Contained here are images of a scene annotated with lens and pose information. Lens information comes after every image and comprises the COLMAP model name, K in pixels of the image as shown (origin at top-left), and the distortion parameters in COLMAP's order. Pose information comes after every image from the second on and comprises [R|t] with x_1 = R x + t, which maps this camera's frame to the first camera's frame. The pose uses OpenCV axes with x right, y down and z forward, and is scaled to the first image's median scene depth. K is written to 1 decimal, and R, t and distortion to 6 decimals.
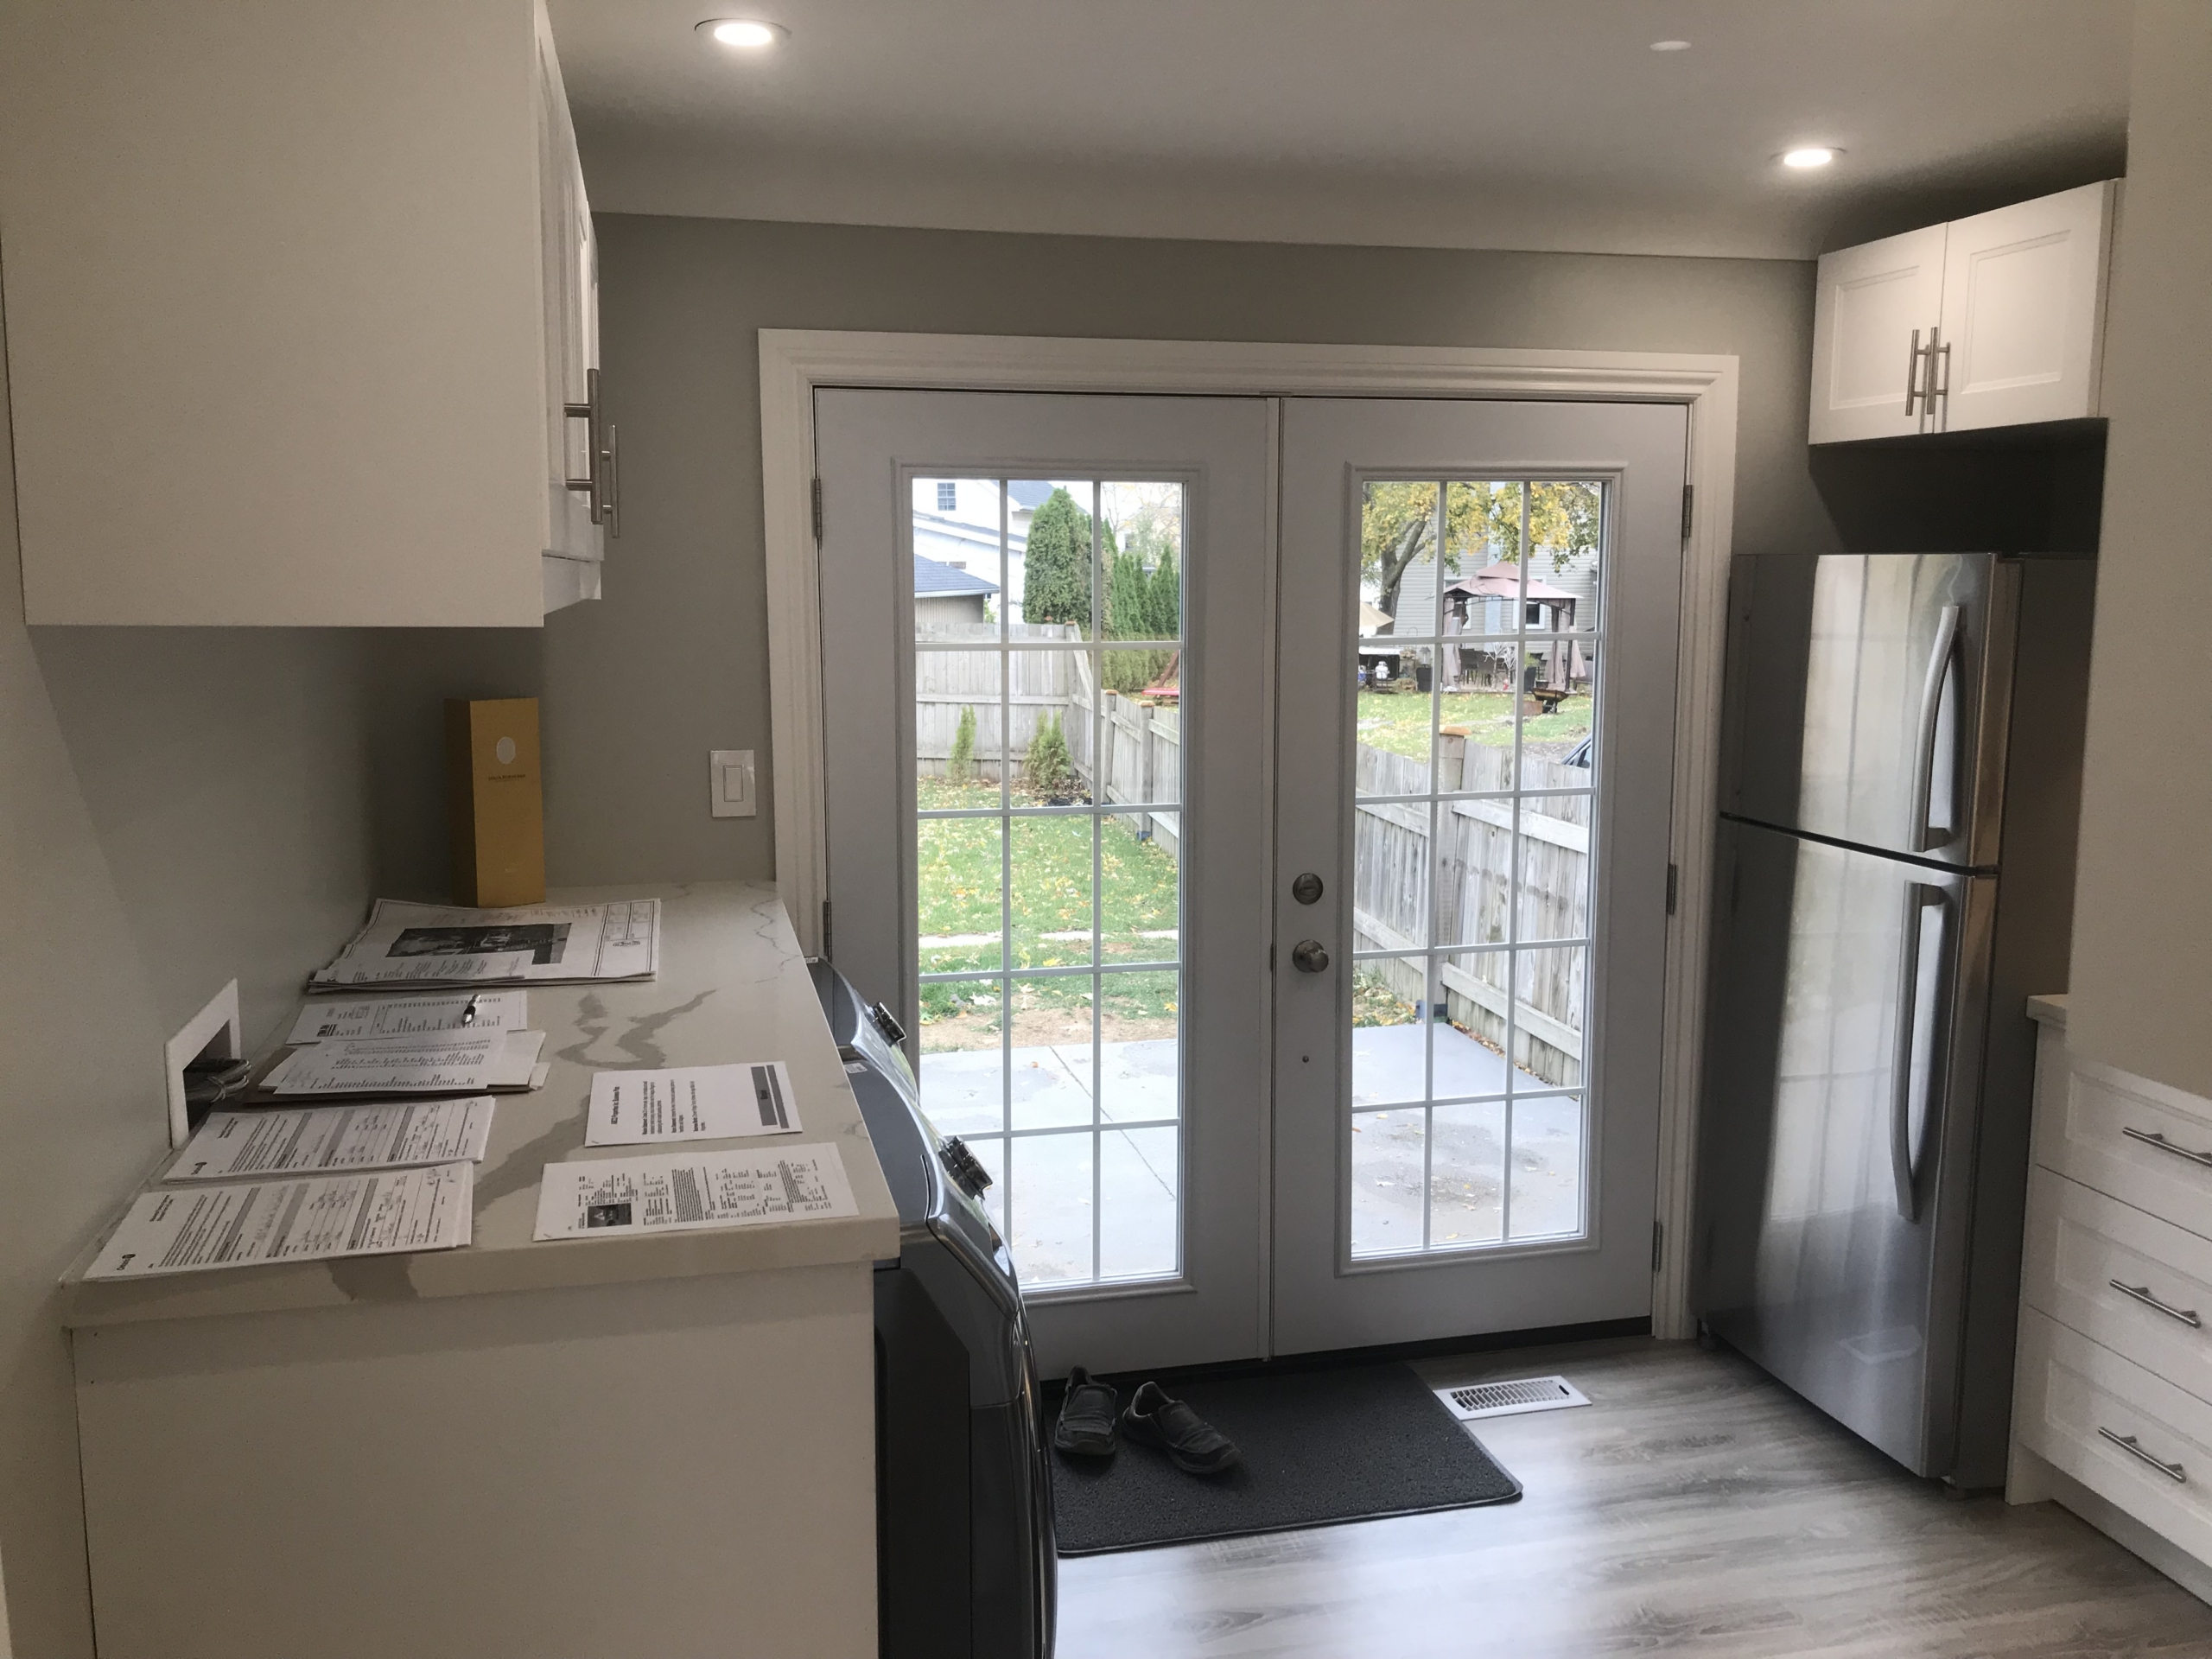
lens RADIAL K [[1850.9, 0, 1106.0], [0, 1850.9, 829.5], [0, 0, 1]] dist [-0.003444, -0.004663]
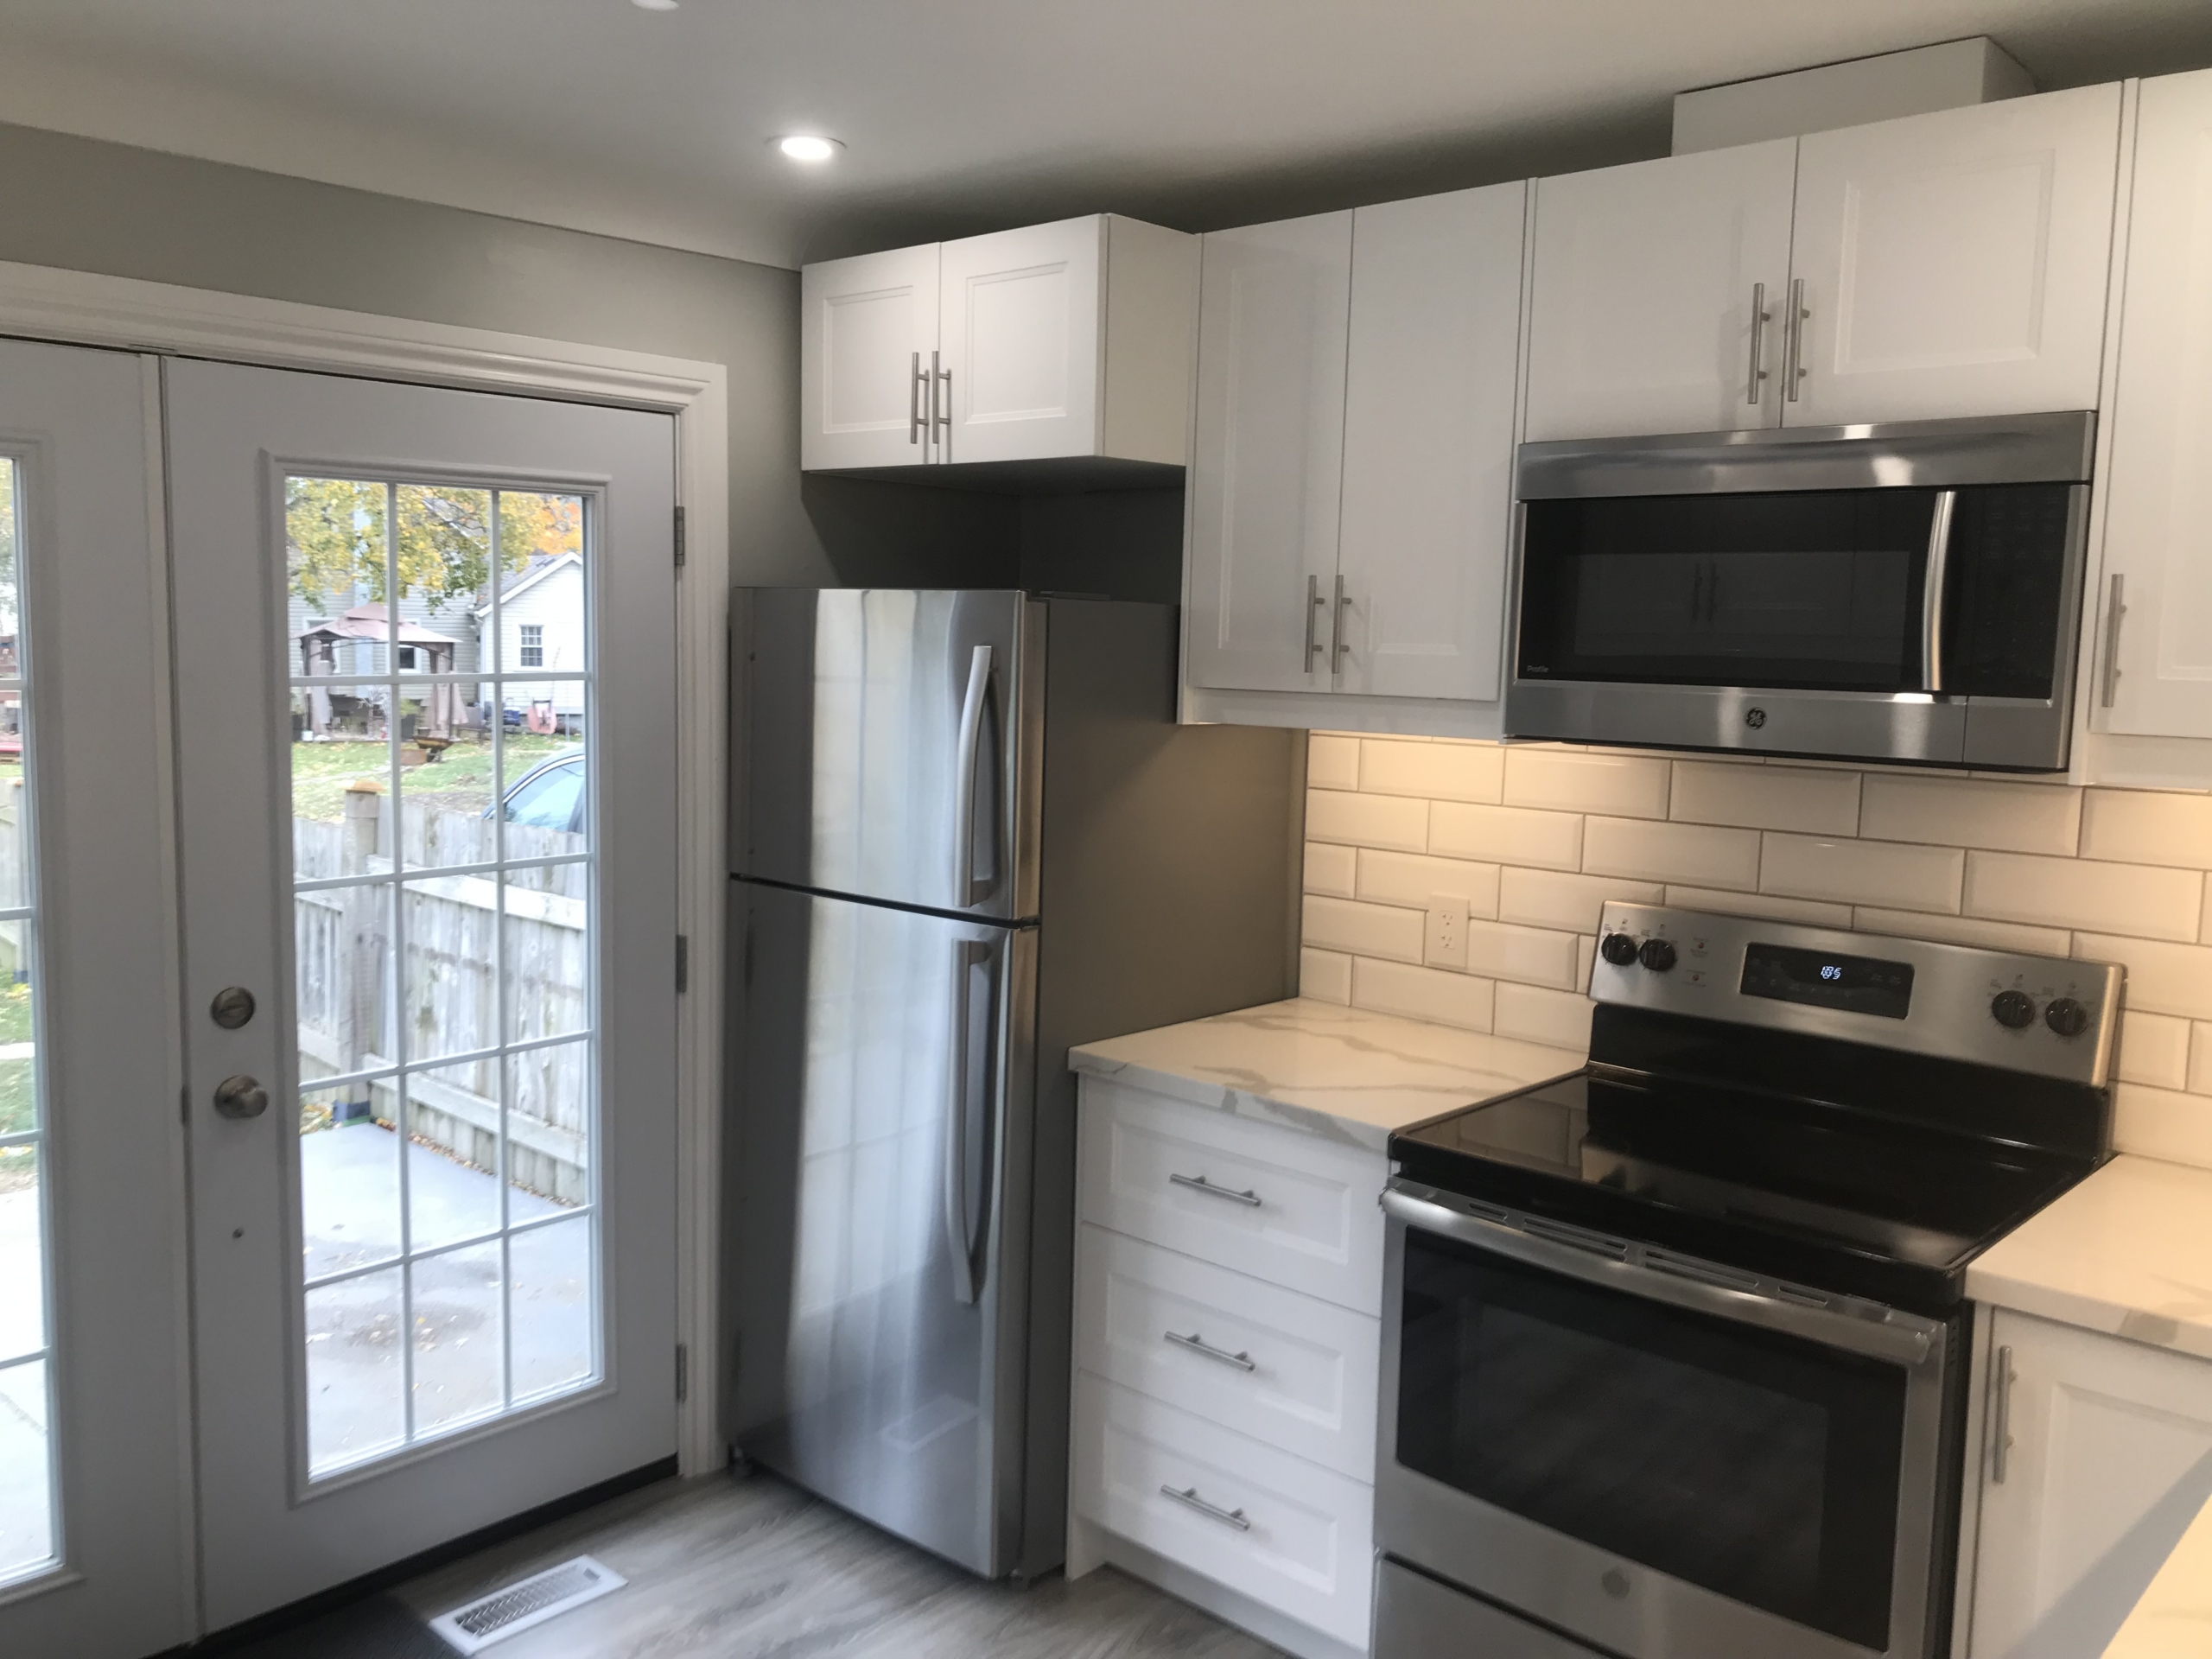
lens RADIAL K [[1817.4, 0, 1104.0], [0, 1817.4, 812.3], [0, 0, 1]] dist [0.017921, -0.009911]
pose [[0.826964, -0.037870, 0.560979, -0.010434], [0.056392, 0.998285, -0.015738, -0.014964], [-0.559420, 0.044649, 0.827681, 0.171504]]
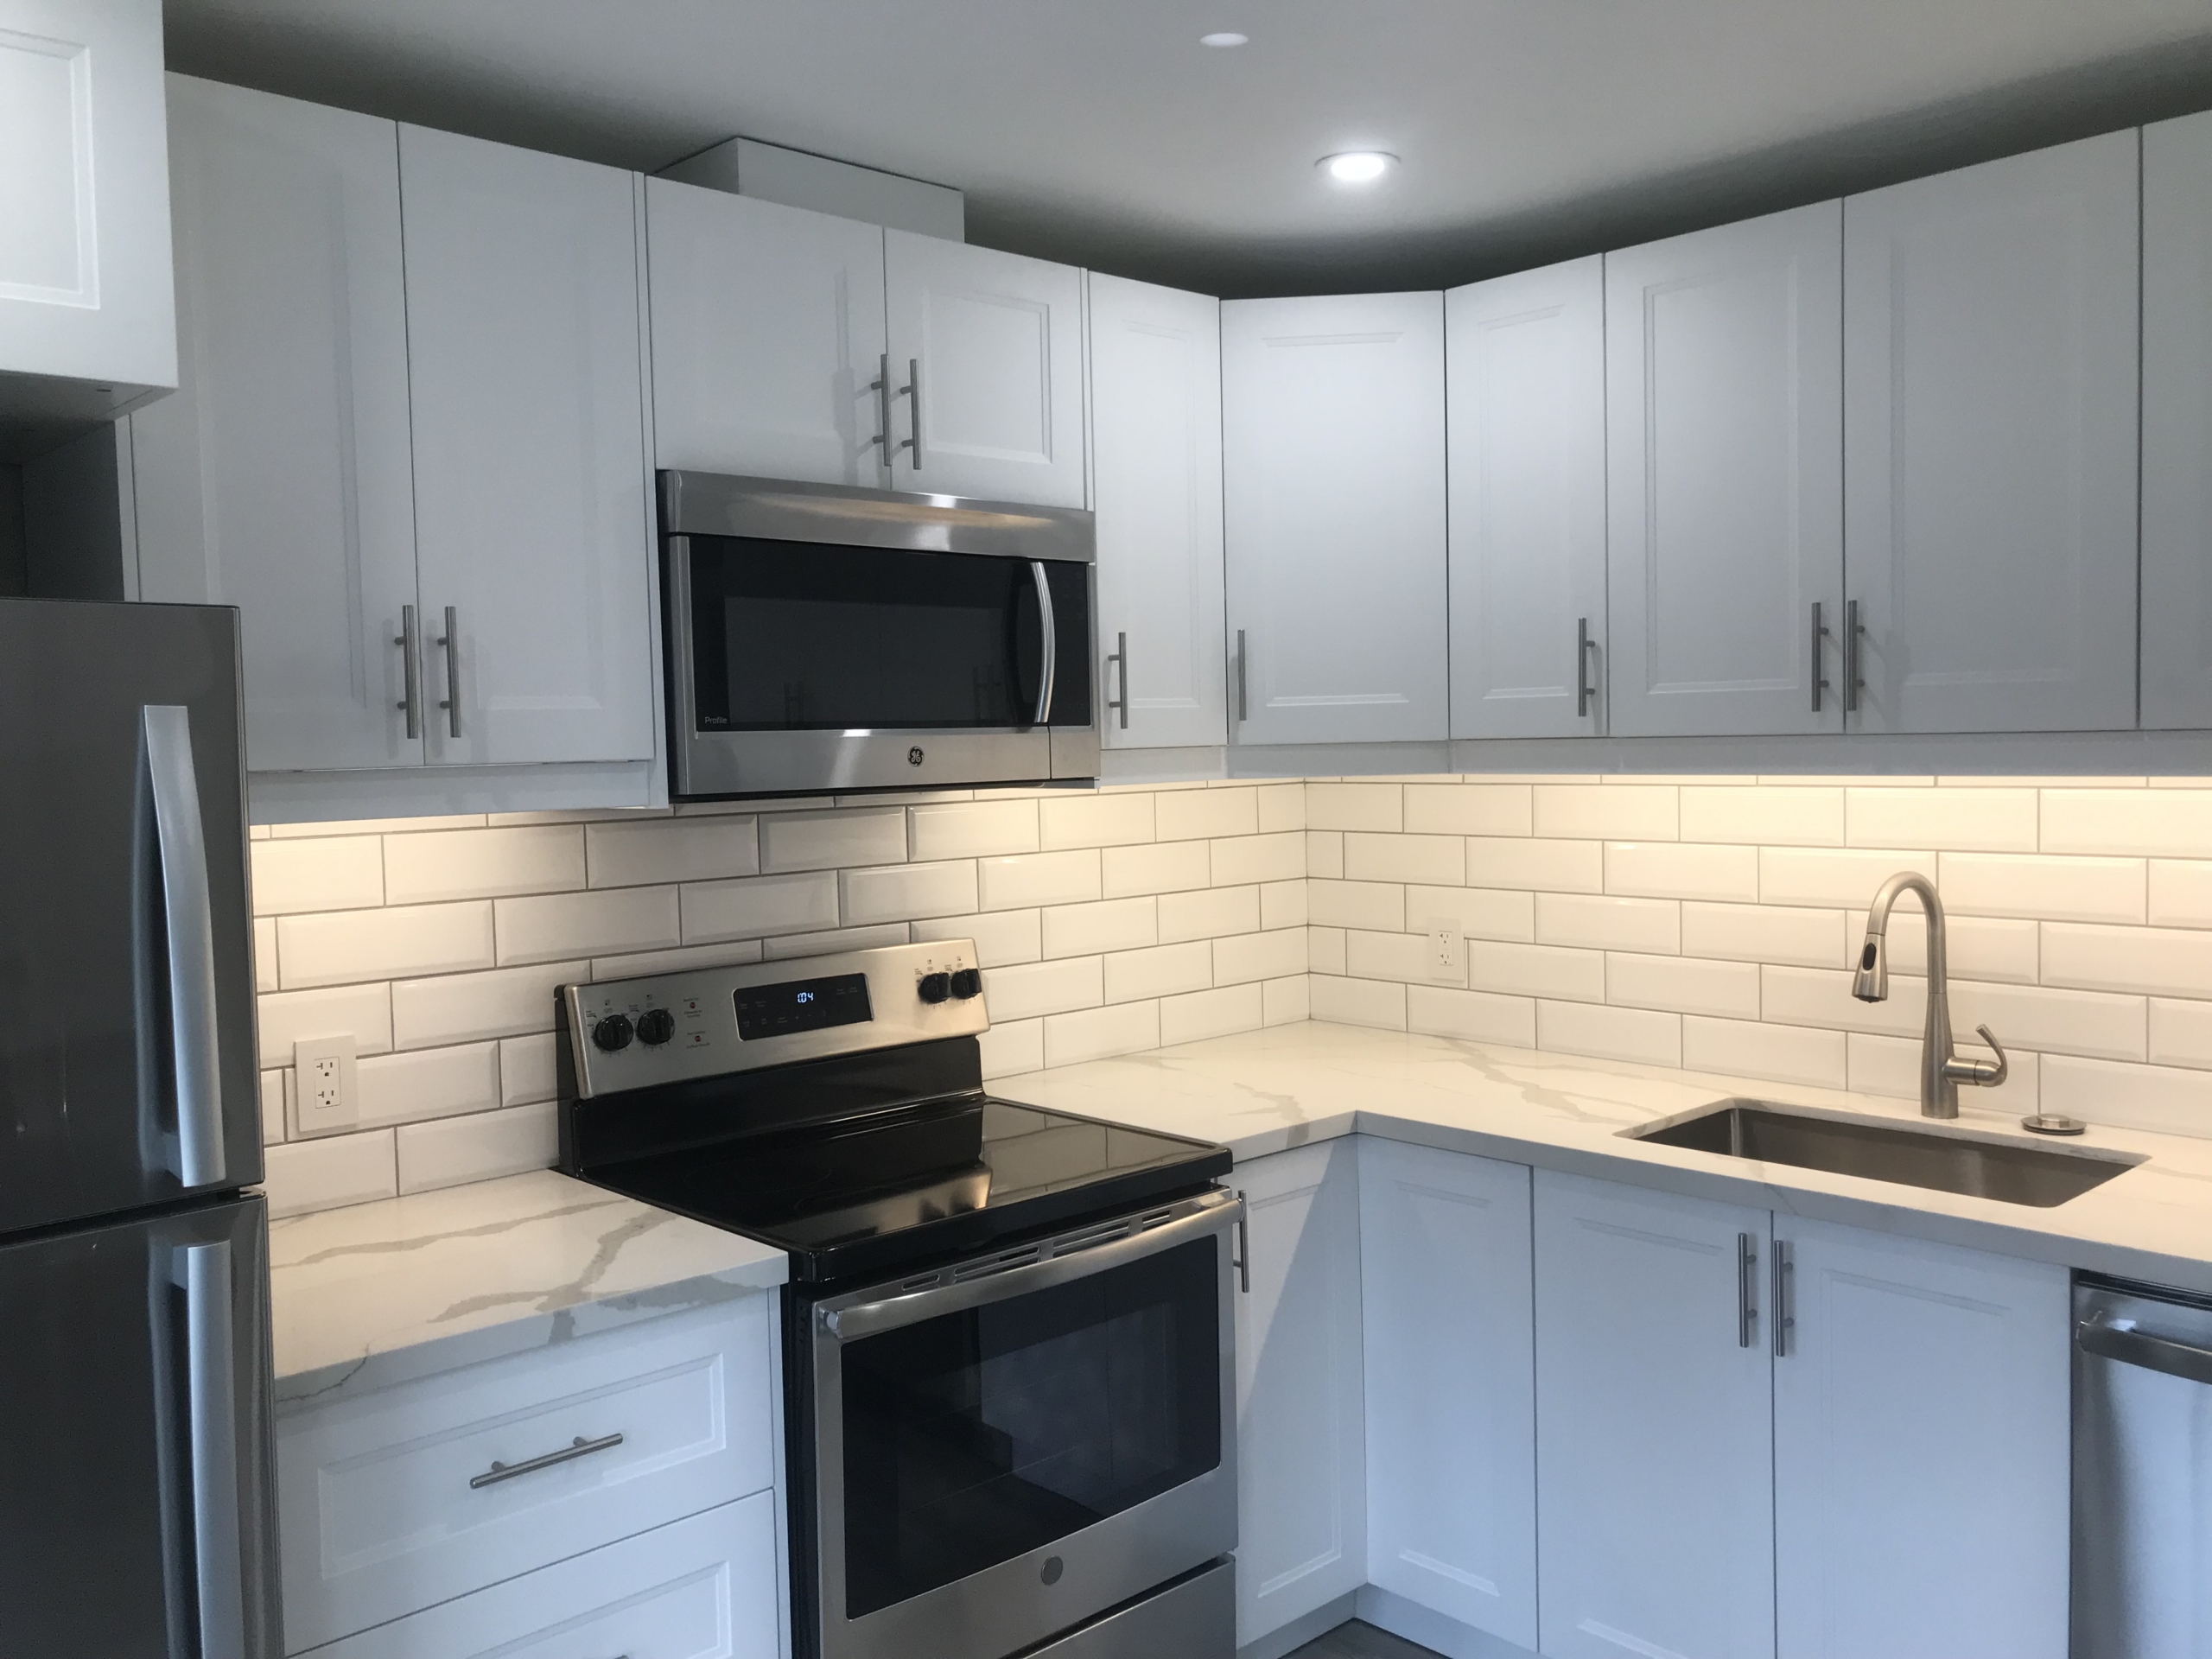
lens RADIAL K [[1850.9, 0, 1106.0], [0, 1850.9, 829.5], [0, 0, 1]] dist [-0.003444, -0.004663]
pose [[-0.508039, -0.048231, 0.859983, -0.108169], [0.135159, 0.981598, 0.134897, -0.106719], [-0.850664, 0.184767, -0.492171, 0.885760]]
